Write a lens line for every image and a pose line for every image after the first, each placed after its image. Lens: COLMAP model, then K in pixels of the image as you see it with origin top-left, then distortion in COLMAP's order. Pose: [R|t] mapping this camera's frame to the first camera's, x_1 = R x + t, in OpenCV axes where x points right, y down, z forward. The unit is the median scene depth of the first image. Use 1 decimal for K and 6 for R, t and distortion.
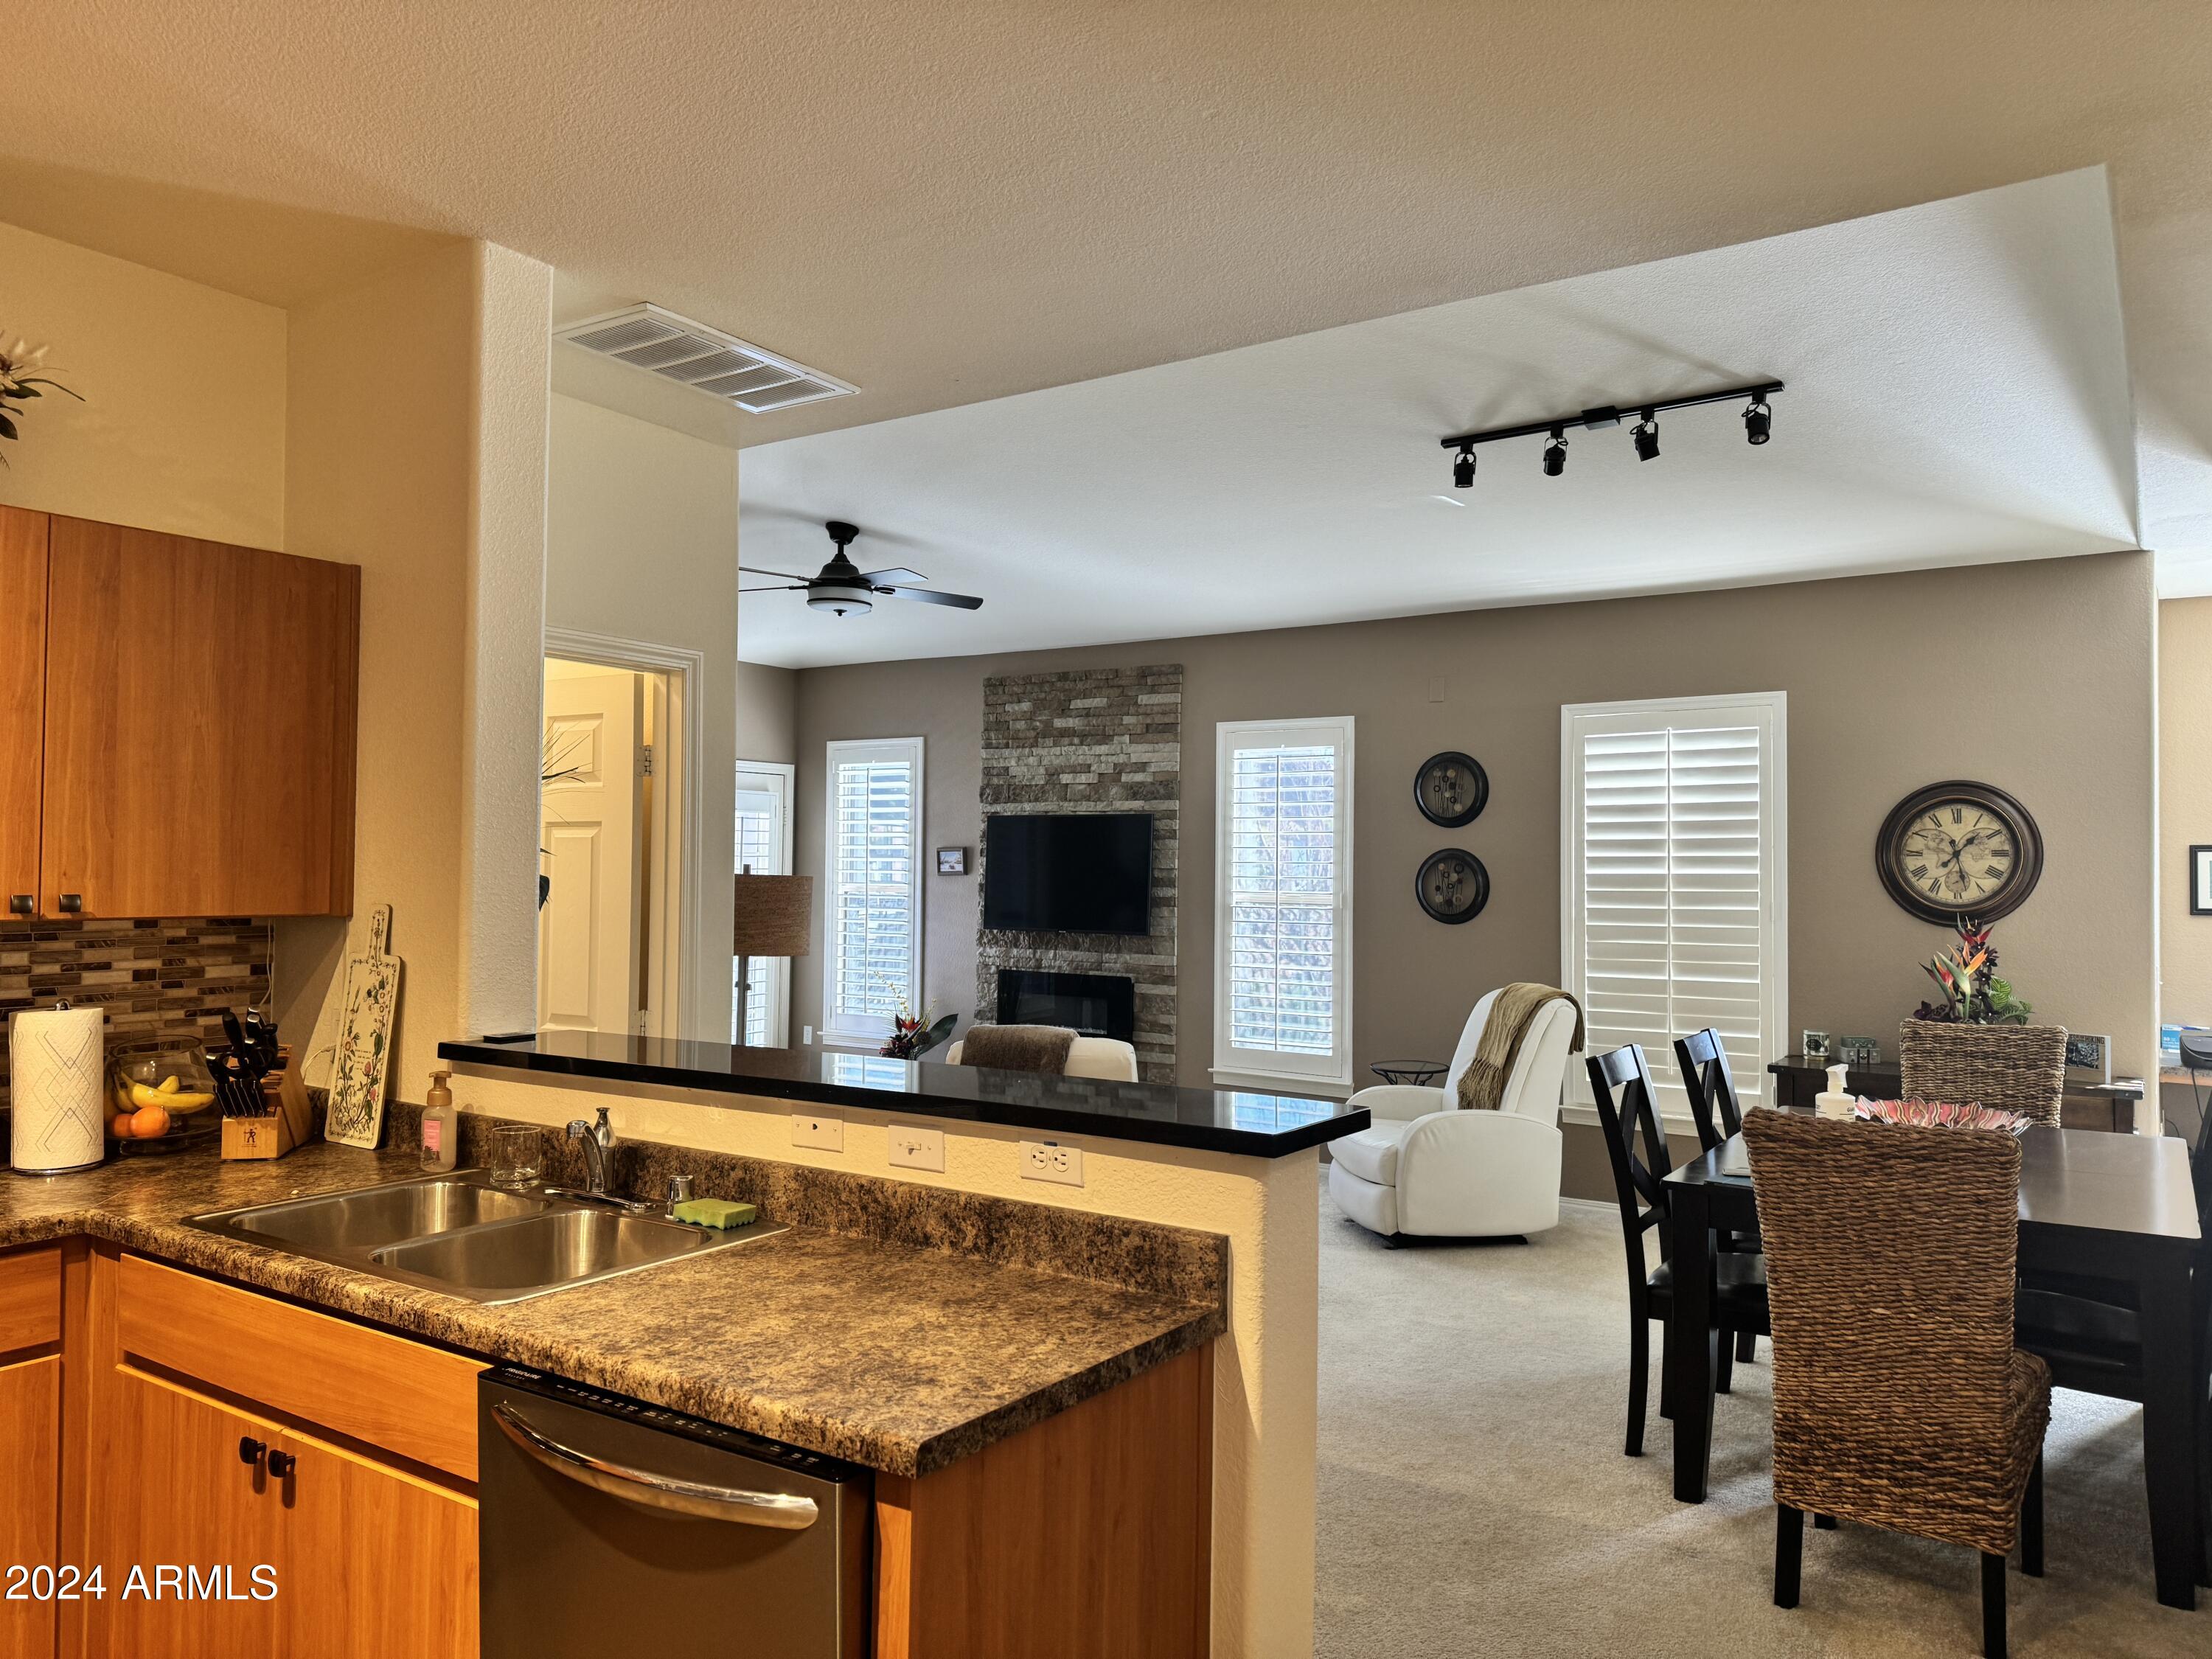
lens RADIAL K [[1547.0, 0, 1128.0], [0, 1547.0, 817.9], [0, 0, 1]] dist [0.027794, -0.034651]
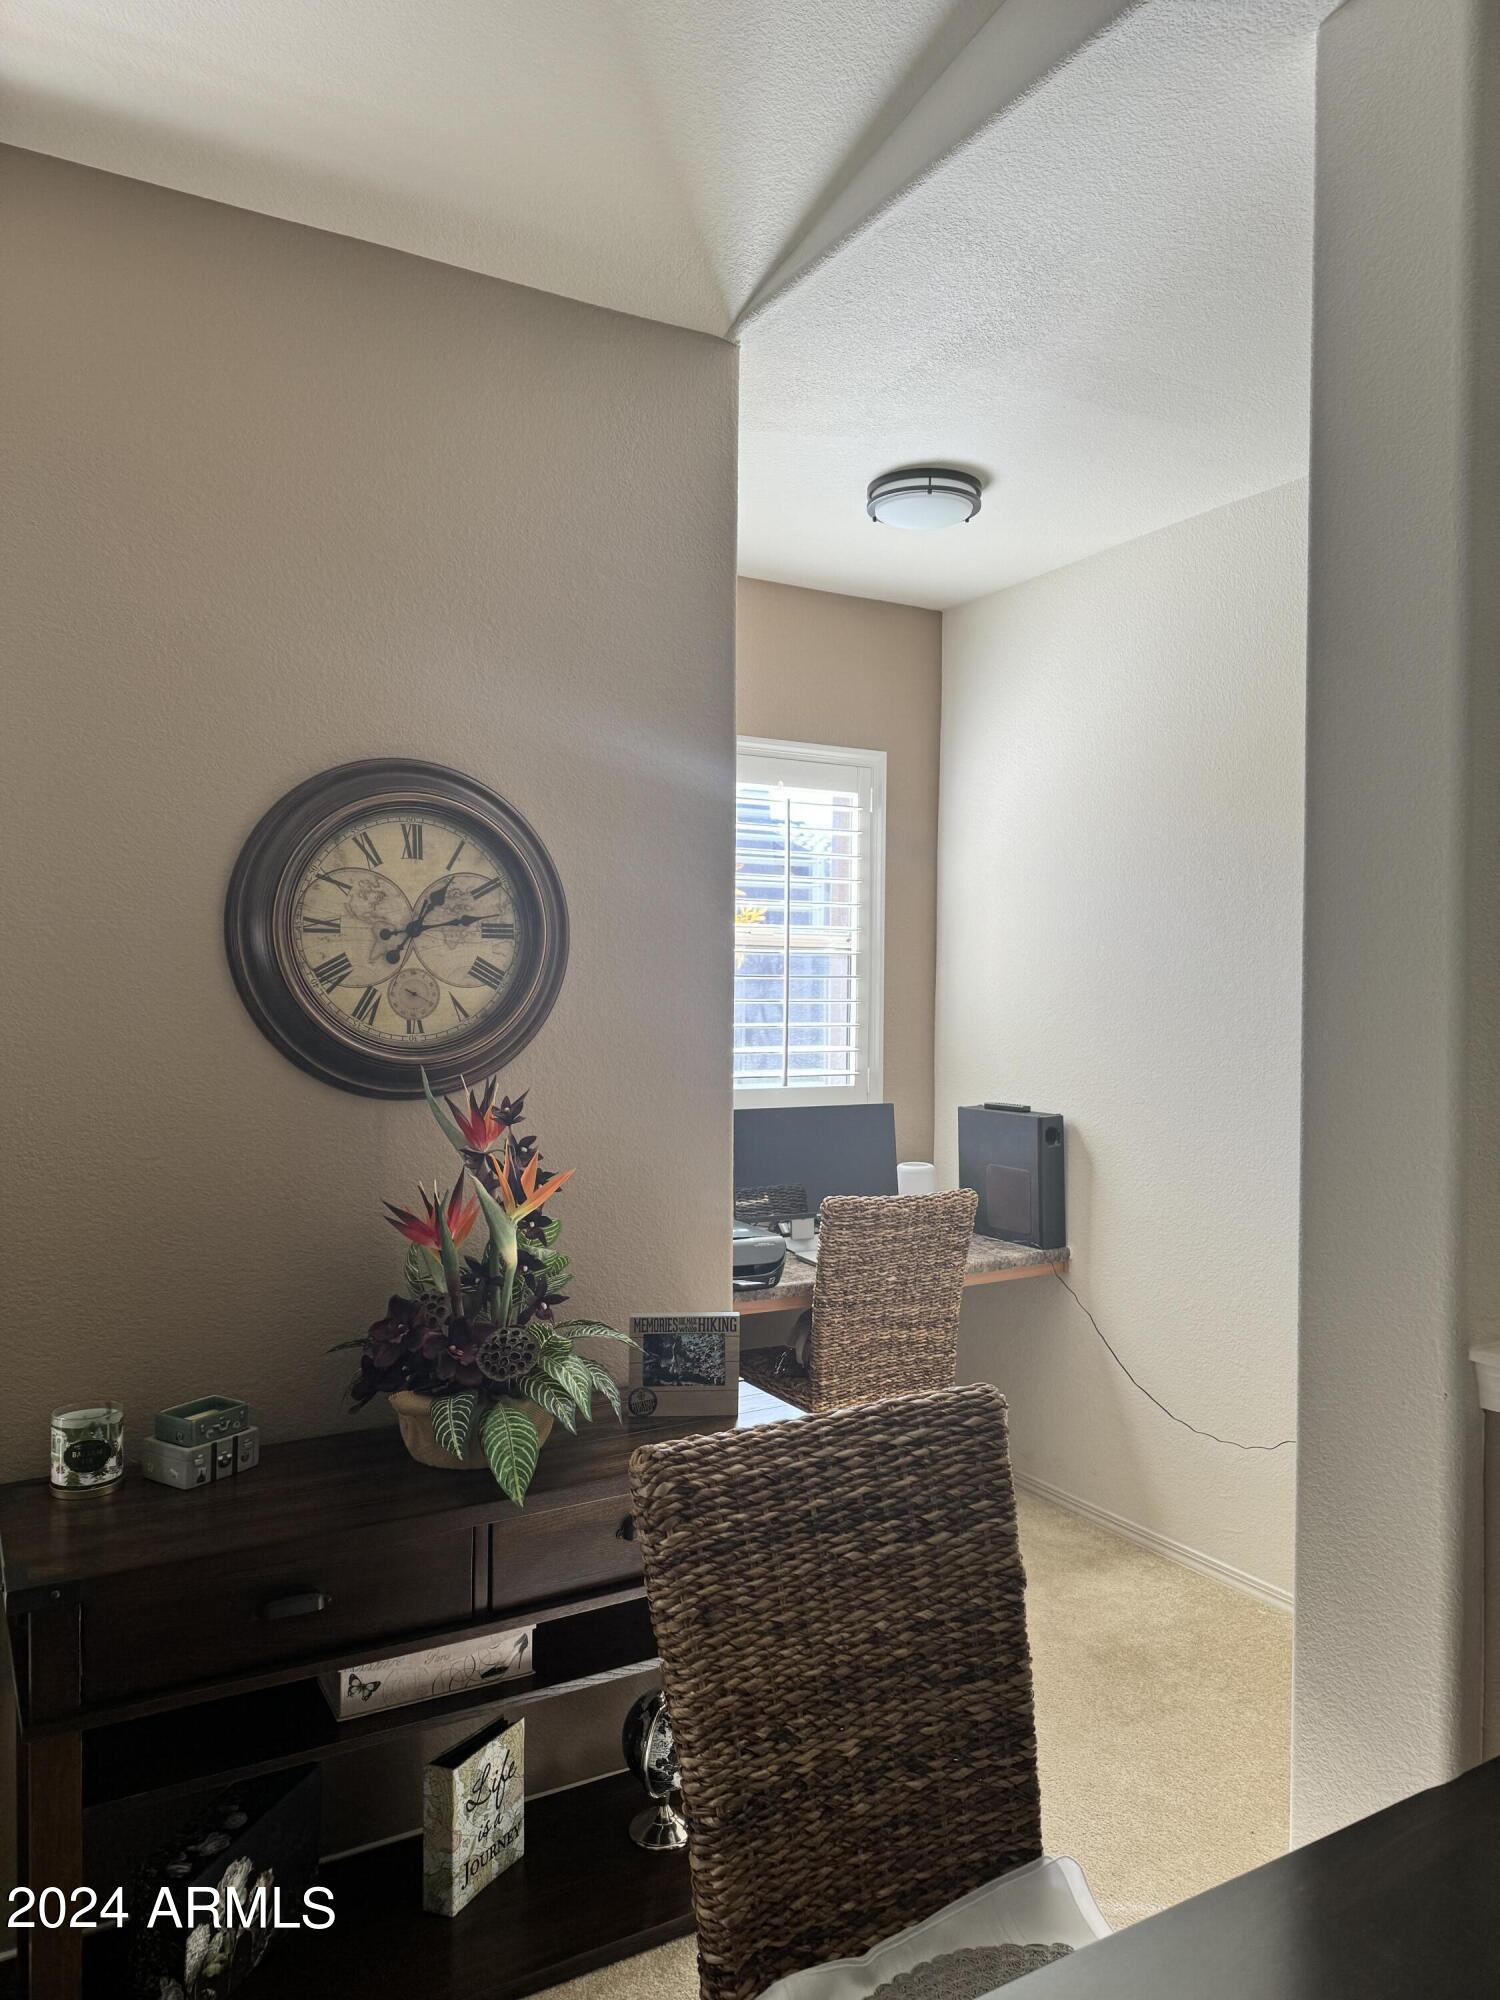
lens RADIAL K [[1398.7, 0, 760.0], [0, 1398.7, 990.8], [0, 0, 1]] dist [0.027794, -0.034651]
pose [[0.443066, -0.007383, 0.896459, 0.154408], [-0.031921, 0.999202, 0.024006, 0.018911], [-0.895921, -0.039252, 0.442476, 0.504227]]
